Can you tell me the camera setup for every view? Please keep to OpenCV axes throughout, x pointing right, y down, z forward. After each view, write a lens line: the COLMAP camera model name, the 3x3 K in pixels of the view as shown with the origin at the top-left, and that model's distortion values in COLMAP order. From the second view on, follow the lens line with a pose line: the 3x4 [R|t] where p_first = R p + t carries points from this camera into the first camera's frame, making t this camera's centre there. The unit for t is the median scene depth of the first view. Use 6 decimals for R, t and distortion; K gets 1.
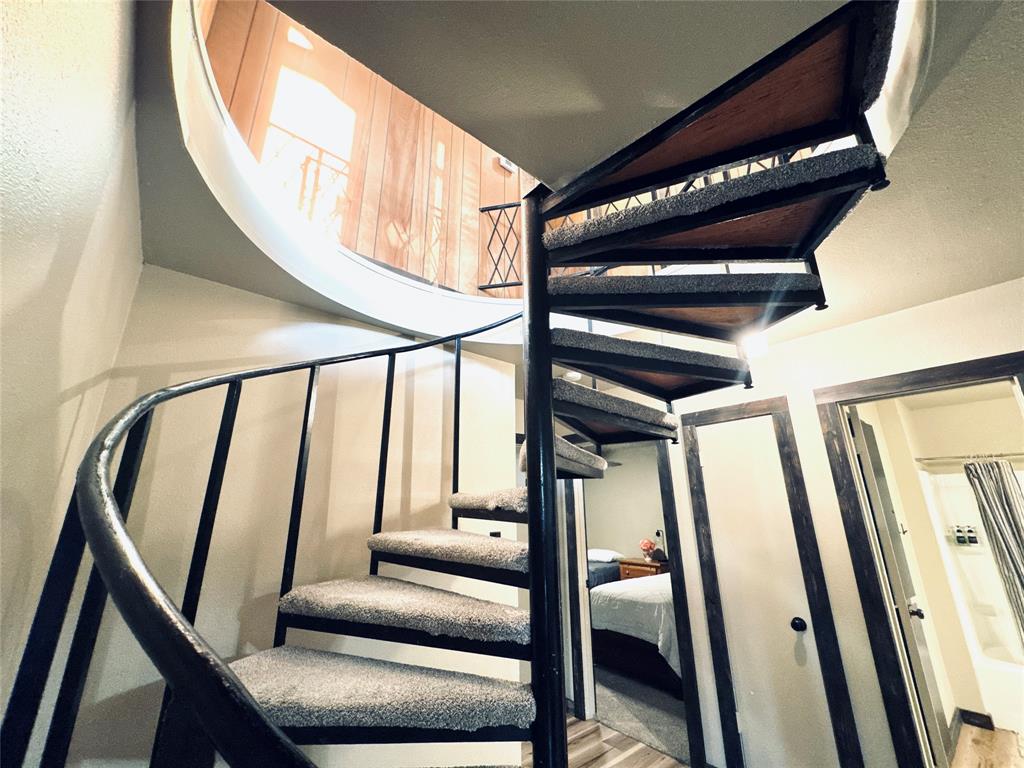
lens RADIAL K [[409.5, 0, 512.1], [0, 409.5, 384.7], [0, 0, 1]] dist [-0.003585, -0.000219]
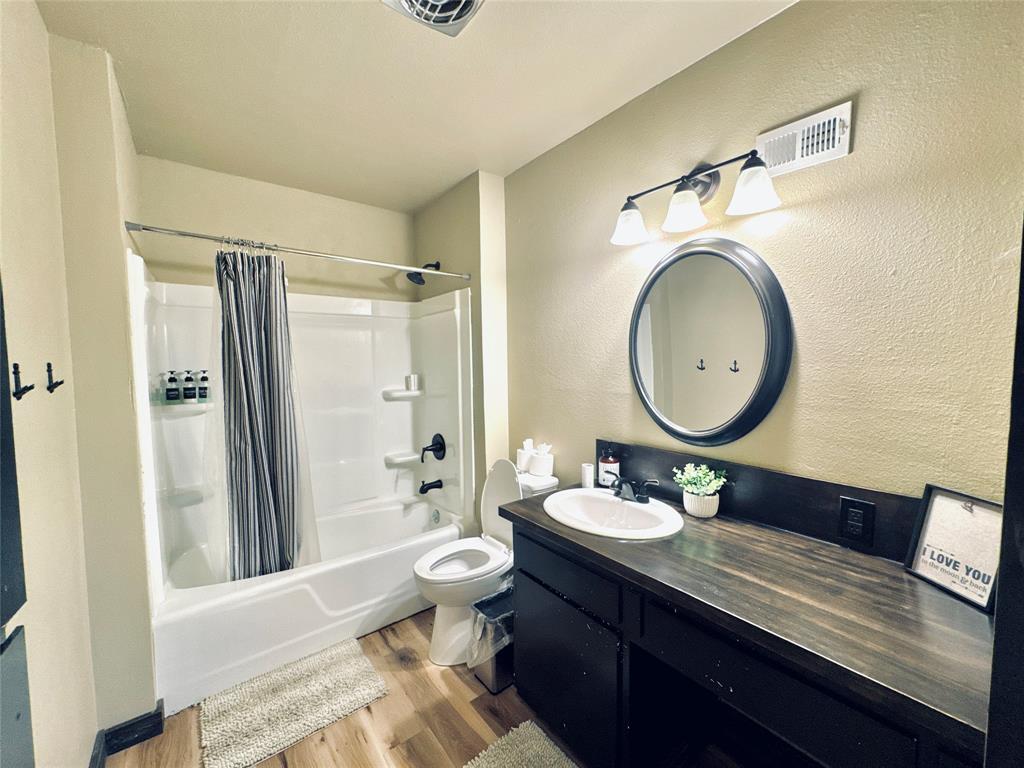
lens RADIAL K [[409.5, 0, 510.9], [0, 409.5, 381.7], [0, 0, 1]] dist [-0.003585, -0.000219]
pose [[0.045257, -0.053906, 0.997520, 0.545590], [-0.282915, 0.956970, 0.064550, 0.190097], [-0.958077, -0.285135, 0.028059, 0.527479]]
